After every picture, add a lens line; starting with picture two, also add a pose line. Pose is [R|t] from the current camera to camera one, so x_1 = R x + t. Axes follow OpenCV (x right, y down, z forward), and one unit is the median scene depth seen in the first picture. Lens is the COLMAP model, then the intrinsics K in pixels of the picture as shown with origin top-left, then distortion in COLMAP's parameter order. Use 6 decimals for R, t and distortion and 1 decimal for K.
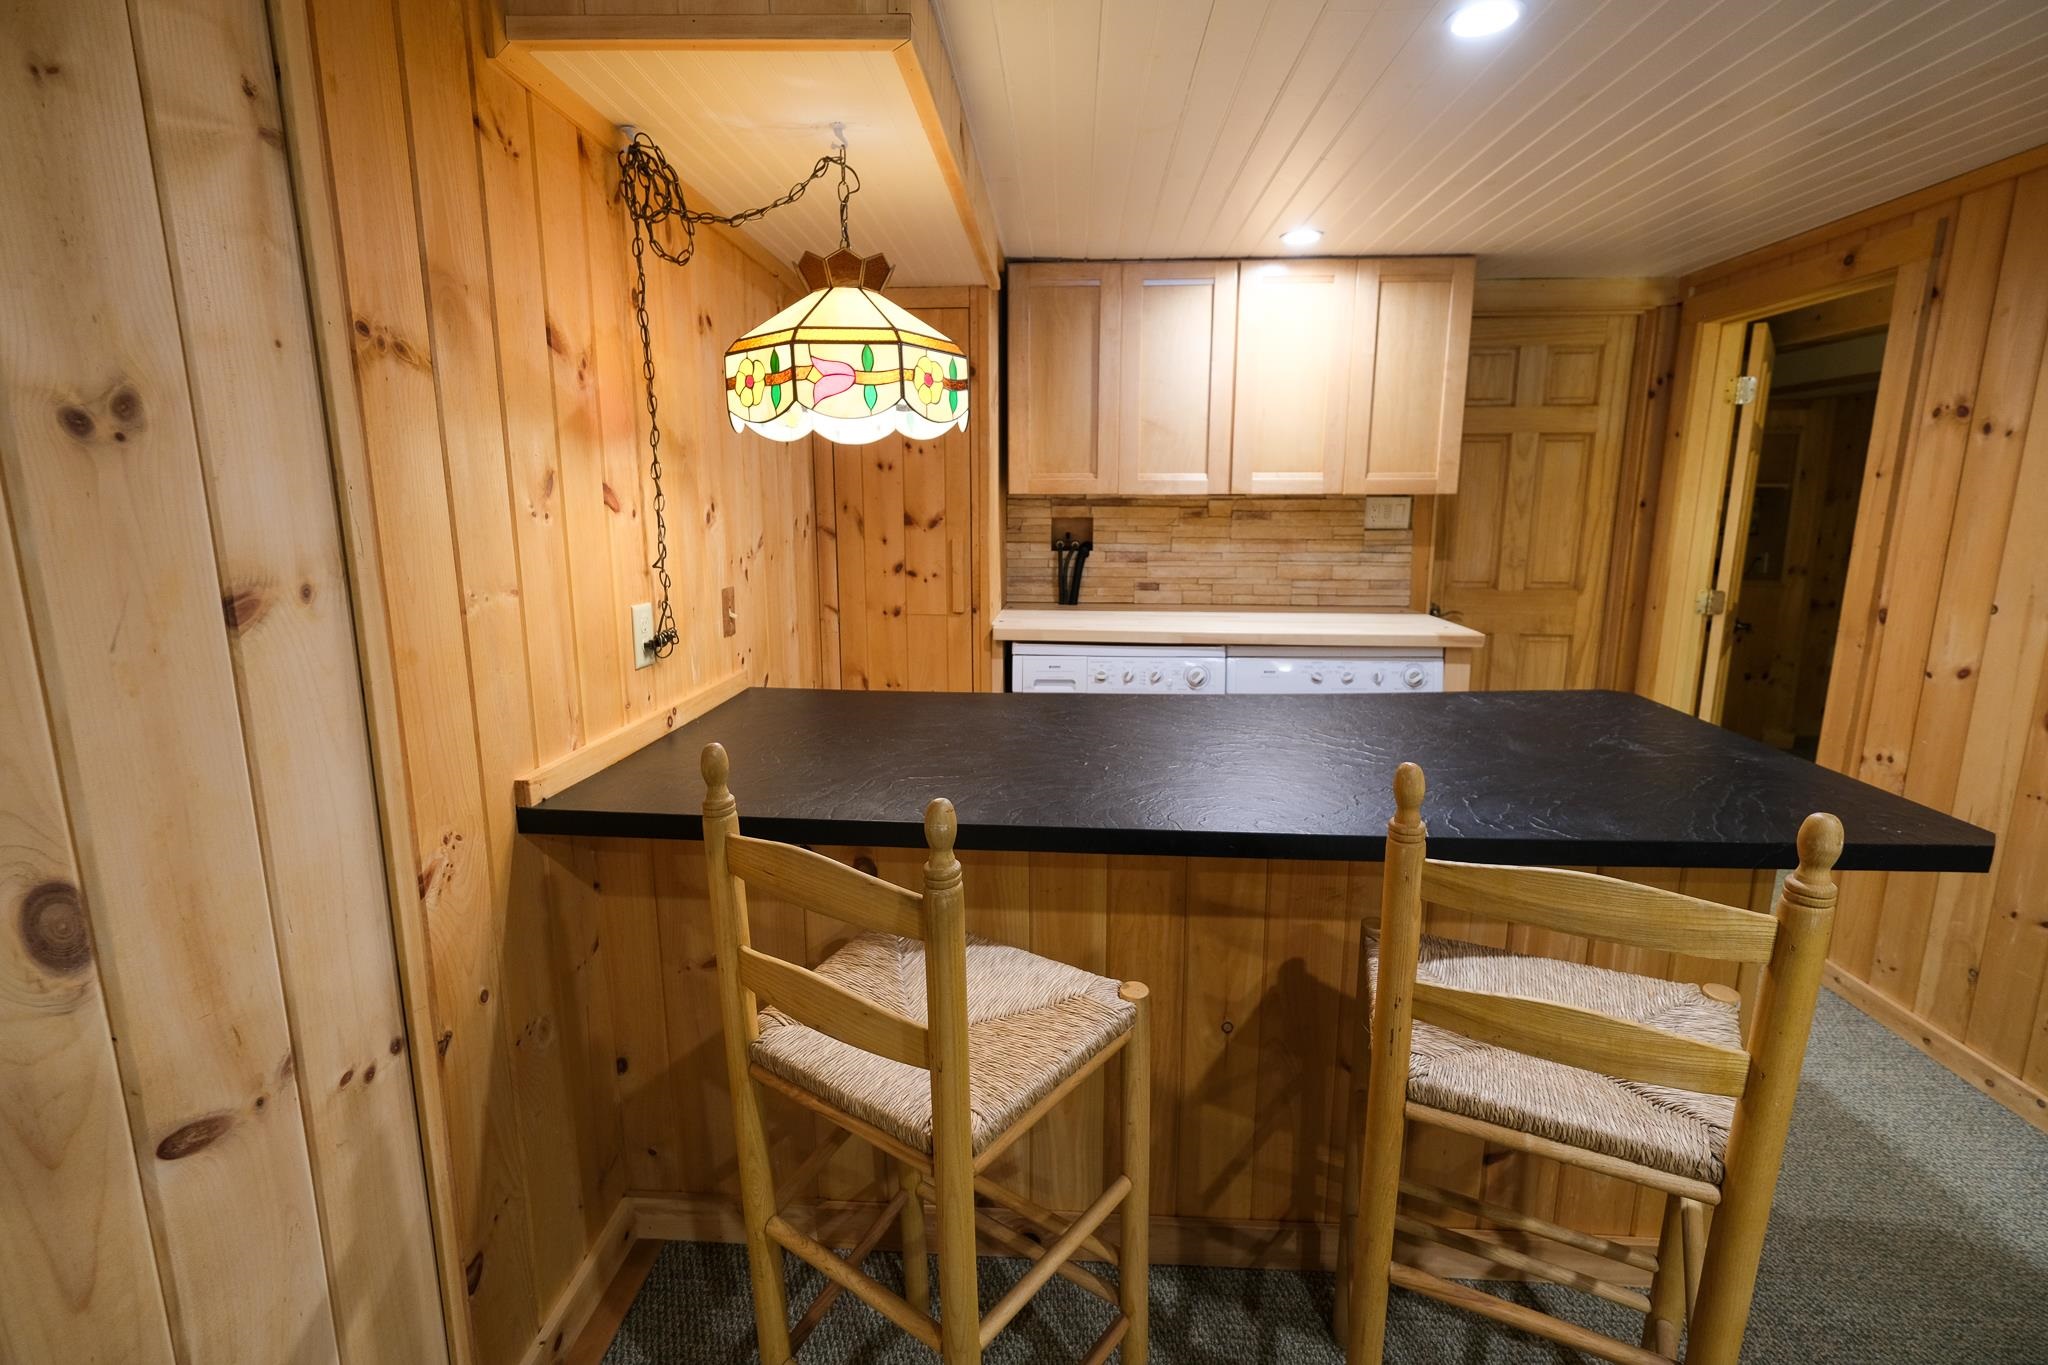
lens RADIAL K [[895.6, 0, 1034.7], [0, 895.6, 660.9], [0, 0, 1]] dist [-0.004758, 0.001769]
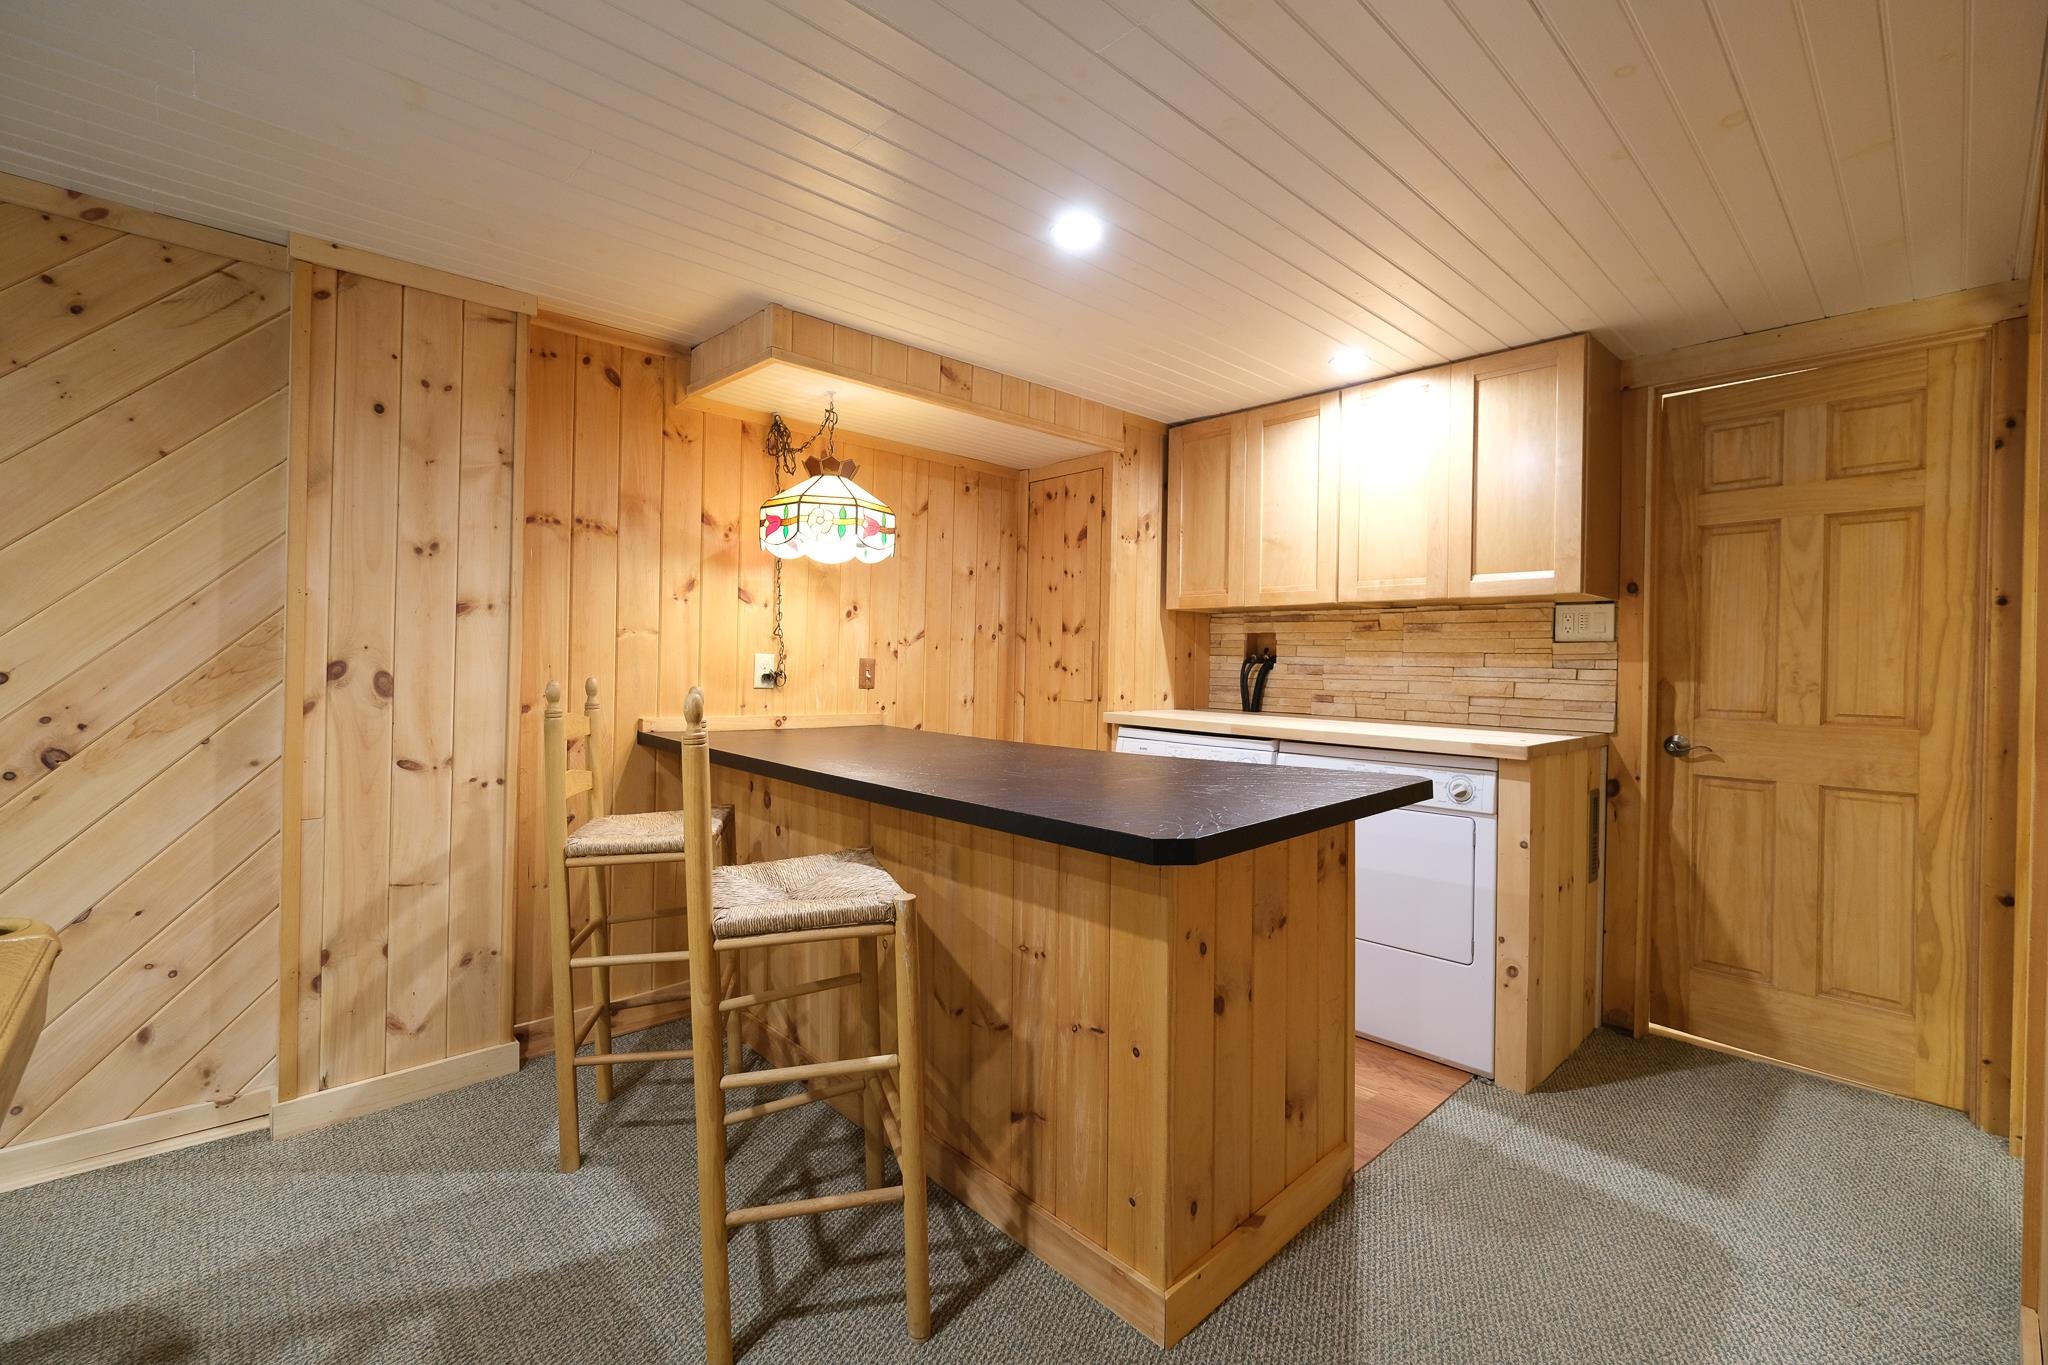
lens RADIAL K [[895.6, 0, 1026.0], [0, 895.6, 661.9], [0, 0, 1]] dist [-0.004758, 0.001769]
pose [[0.715990, 0.010711, -0.698028, 0.611331], [-0.140143, 0.981733, -0.128686, 0.056913], [0.683899, 0.189962, 0.704412, 0.037144]]
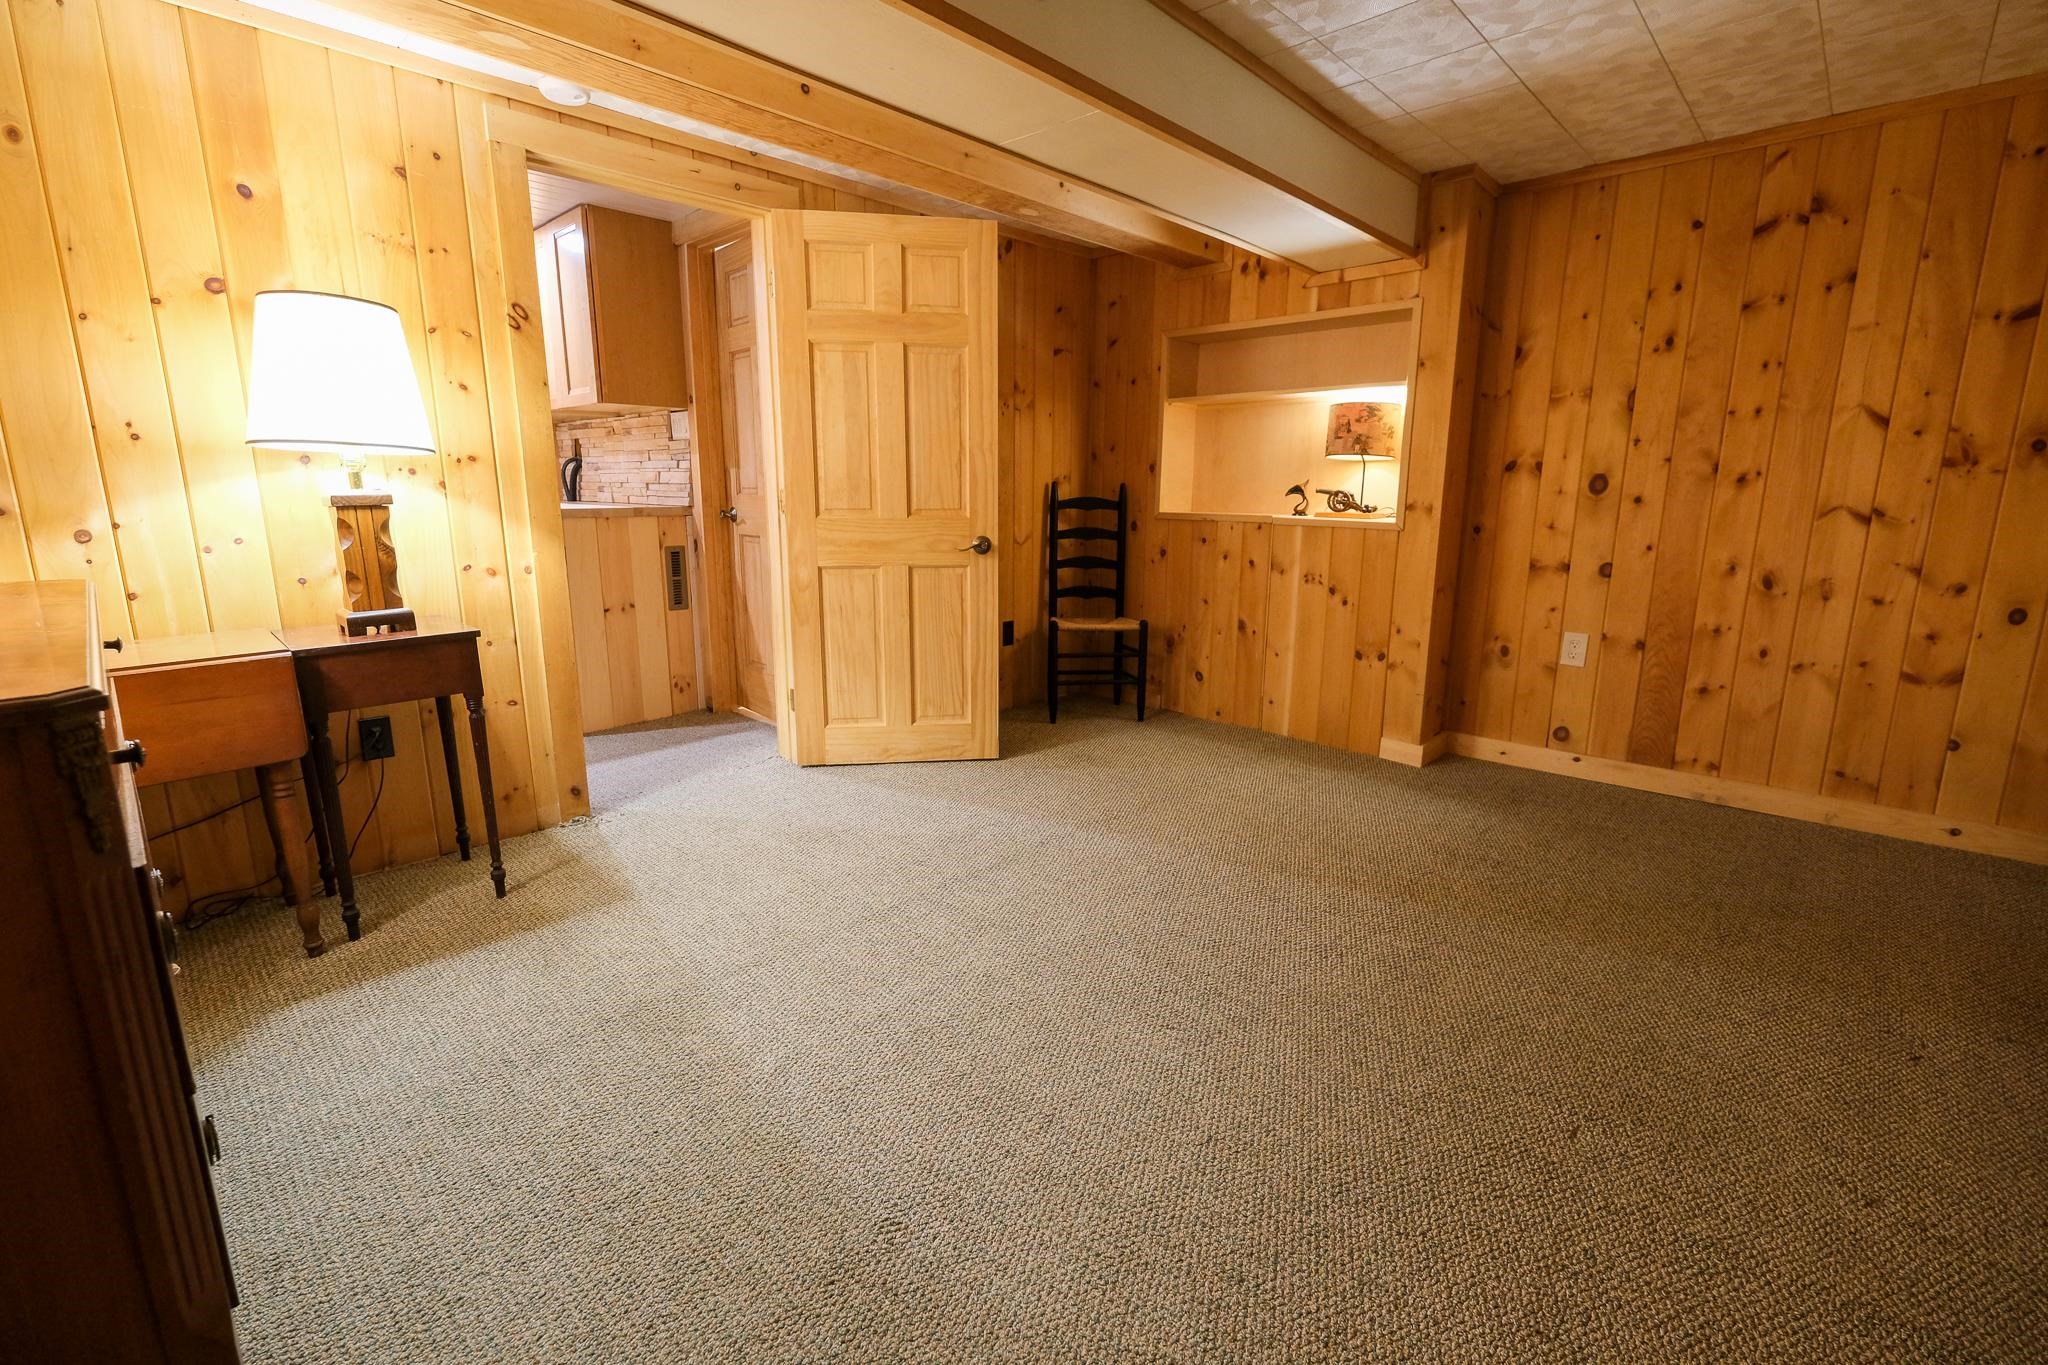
lens RADIAL K [[895.6, 0, 1040.1], [0, 895.6, 671.8], [0, 0, 1]] dist [-0.004758, 0.001769]
pose [[0.755752, 0.135426, -0.640702, 1.558956], [-0.119883, 0.990460, 0.067944, 0.019198], [0.643791, 0.025460, 0.764778, 0.412703]]
